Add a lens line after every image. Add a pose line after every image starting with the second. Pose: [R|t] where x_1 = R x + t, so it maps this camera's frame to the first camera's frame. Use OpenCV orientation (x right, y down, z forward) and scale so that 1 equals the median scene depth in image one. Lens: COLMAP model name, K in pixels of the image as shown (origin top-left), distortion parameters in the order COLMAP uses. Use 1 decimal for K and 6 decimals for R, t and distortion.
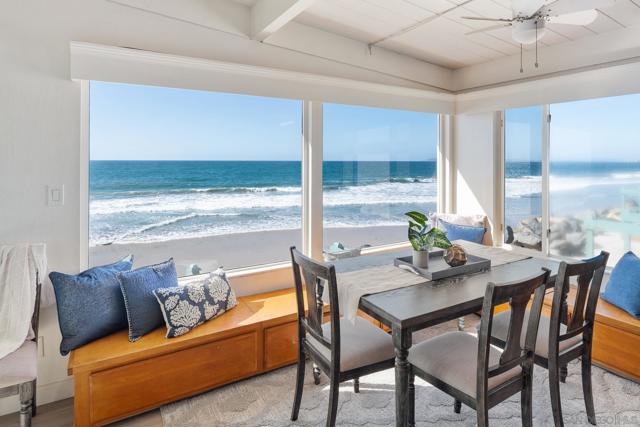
lens RADIAL K [[359.6, 0, 317.3], [0, 359.6, 156.4], [0, 0, 1]] dist [-0.001332, -0.001303]
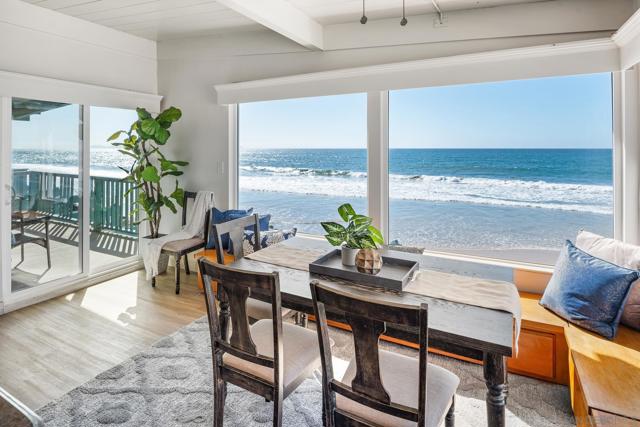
lens RADIAL K [[348.1, 0, 315.0], [0, 348.1, 144.7], [0, 0, 1]] dist [-0.005173, -0.001583]
pose [[0.507601, -0.007826, -0.861557, 0.926287], [0.008986, 0.999952, -0.003789, 0.002240], [0.861546, -0.005819, 0.507647, 0.431828]]
